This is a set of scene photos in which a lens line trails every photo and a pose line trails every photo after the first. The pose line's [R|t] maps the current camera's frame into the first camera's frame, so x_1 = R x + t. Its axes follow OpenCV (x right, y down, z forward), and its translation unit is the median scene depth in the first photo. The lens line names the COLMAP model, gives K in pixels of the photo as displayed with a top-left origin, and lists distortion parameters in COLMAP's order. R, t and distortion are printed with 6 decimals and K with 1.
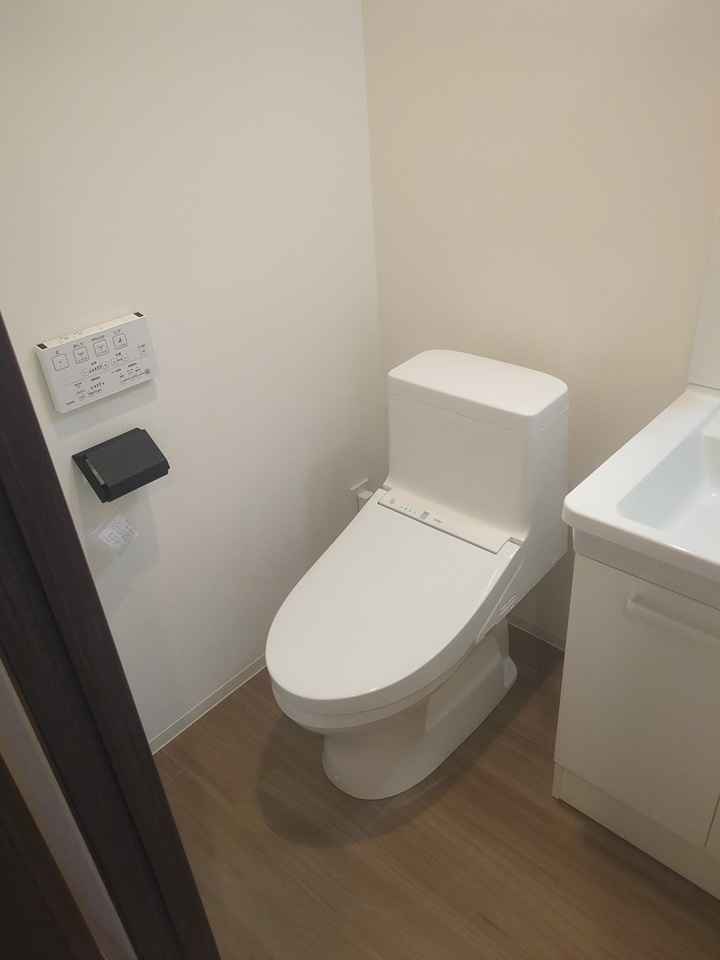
lens RADIAL K [[722.5, 0, 360.0], [0, 722.5, 480.0], [0, 0, 1]] dist [0.025047, -0.003030]
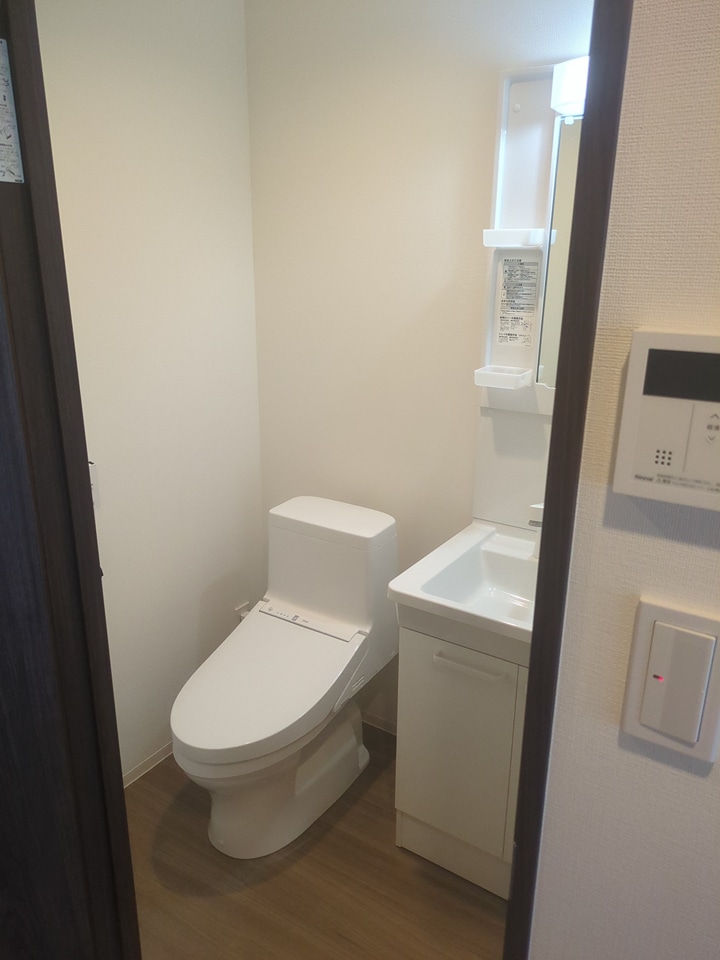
lens RADIAL K [[713.8, 0, 344.9], [0, 713.8, 479.3], [0, 0, 1]] dist [0.072960, -0.001355]
pose [[0.986841, 0.024316, 0.159856, -0.037234], [0.014812, 0.970876, -0.239124, 0.120813], [-0.161015, 0.238345, 0.957740, -0.333061]]
